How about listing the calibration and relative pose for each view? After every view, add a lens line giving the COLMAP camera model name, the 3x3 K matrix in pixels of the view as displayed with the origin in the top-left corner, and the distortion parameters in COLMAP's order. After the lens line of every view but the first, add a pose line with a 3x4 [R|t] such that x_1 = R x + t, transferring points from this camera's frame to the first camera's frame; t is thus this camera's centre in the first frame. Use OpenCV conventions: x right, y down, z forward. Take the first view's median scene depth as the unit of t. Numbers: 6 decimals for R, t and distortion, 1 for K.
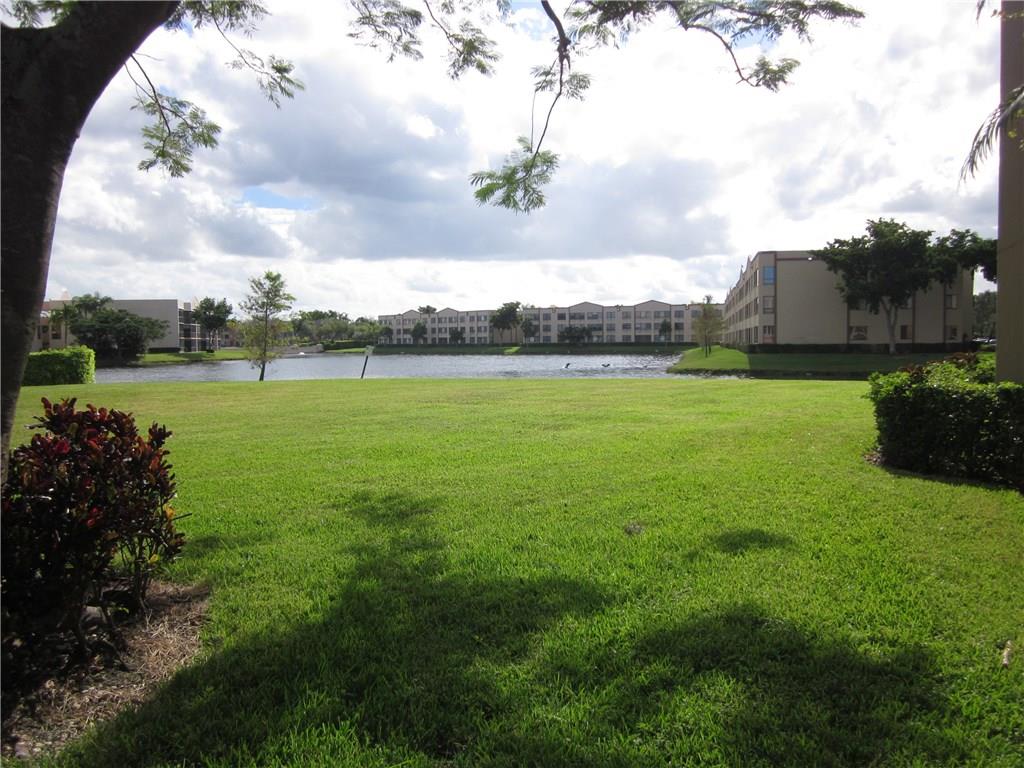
lens RADIAL K [[841.8, 0, 512.0], [0, 841.8, 384.0], [0, 0, 1]] dist [-0.070117, 0.064308]
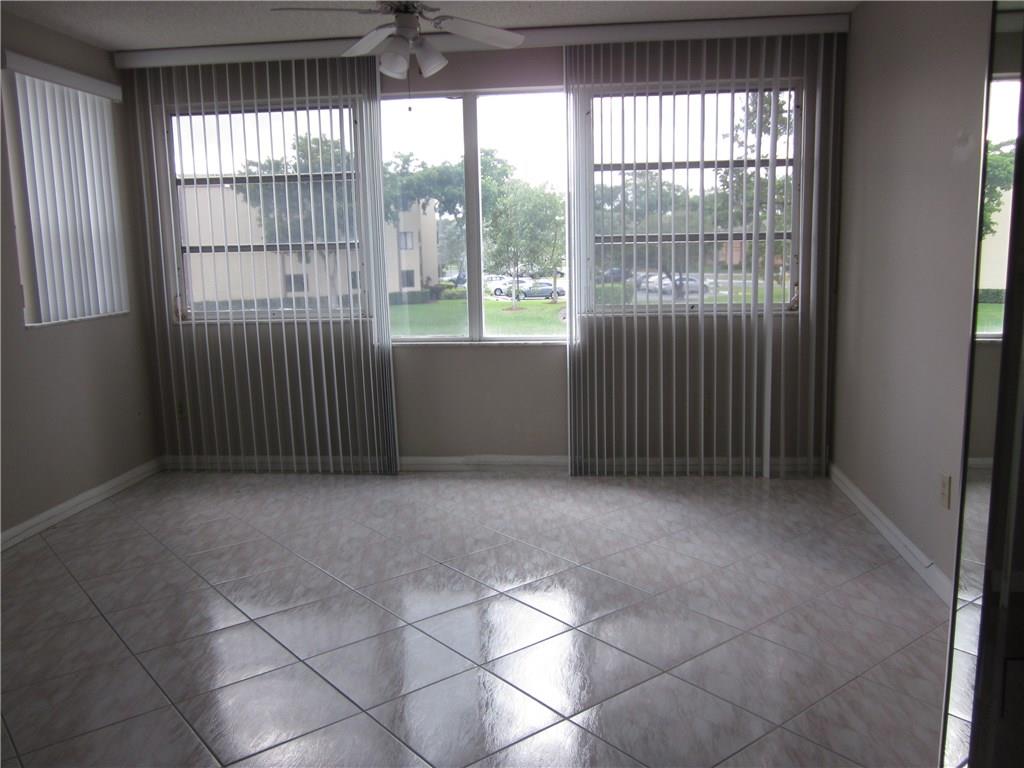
lens RADIAL K [[841.8, 0, 512.0], [0, 841.8, 384.0], [0, 0, 1]] dist [-0.070117, 0.064308]
pose [[0.869421, -0.096682, 0.484521, 0.080223], [0.044266, 0.991966, 0.118506, -0.020389], [-0.492085, -0.081584, 0.866716, 0.086400]]
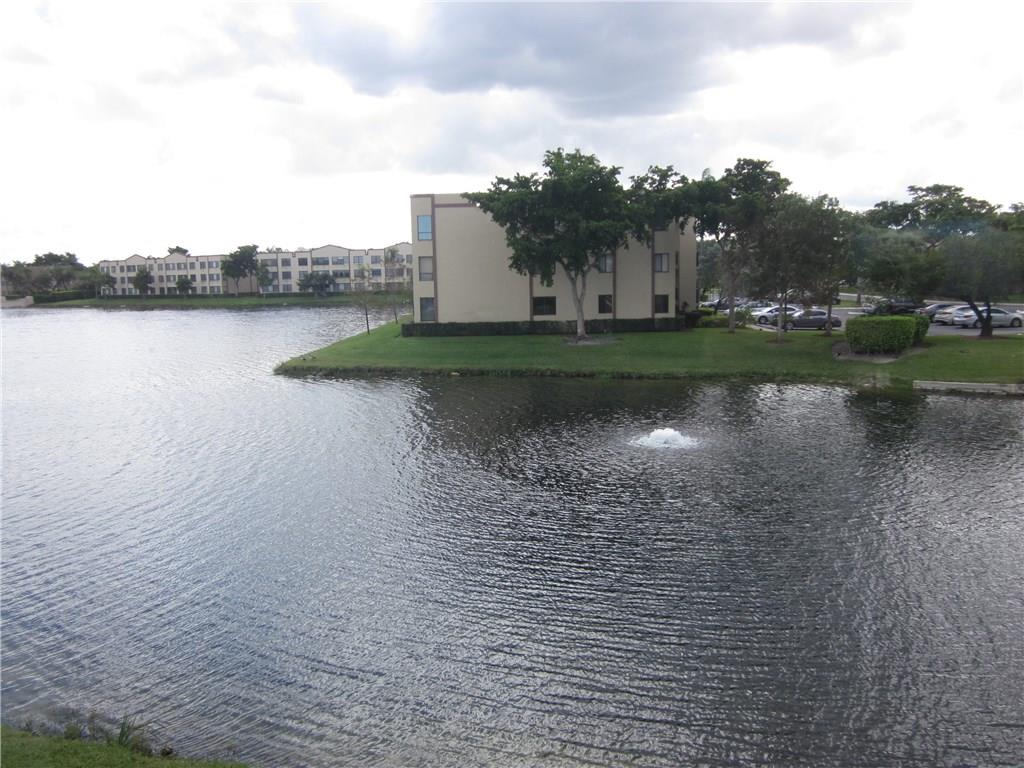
lens RADIAL K [[841.8, 0, 512.0], [0, 841.8, 384.0], [0, 0, 1]] dist [-0.070117, 0.064308]
pose [[0.978954, -0.040354, 0.200054, 0.093243], [0.024009, 0.996221, 0.083468, -0.021843], [-0.202666, -0.076908, 0.976223, 0.107429]]
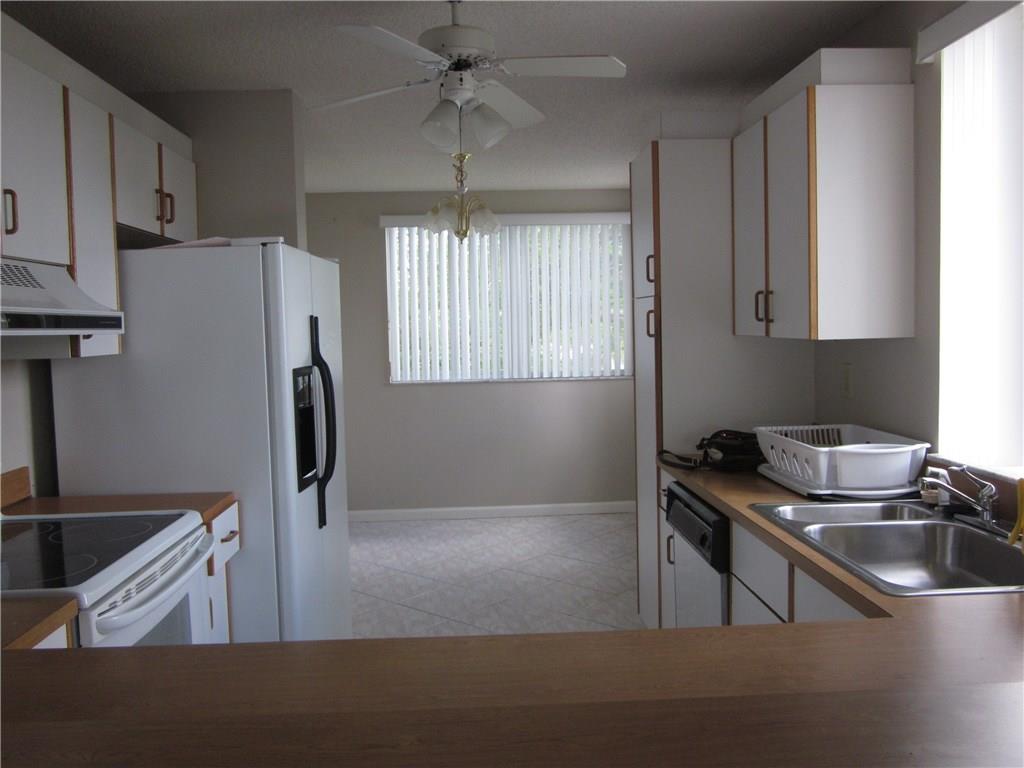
lens RADIAL K [[841.8, 0, 512.0], [0, 841.8, 384.0], [0, 0, 1]] dist [-0.070117, 0.064308]
pose [[0.777951, -0.041066, 0.626981, 0.075700], [0.049580, 0.998763, 0.003899, -0.020009], [-0.626365, 0.028053, 0.779025, 0.080134]]
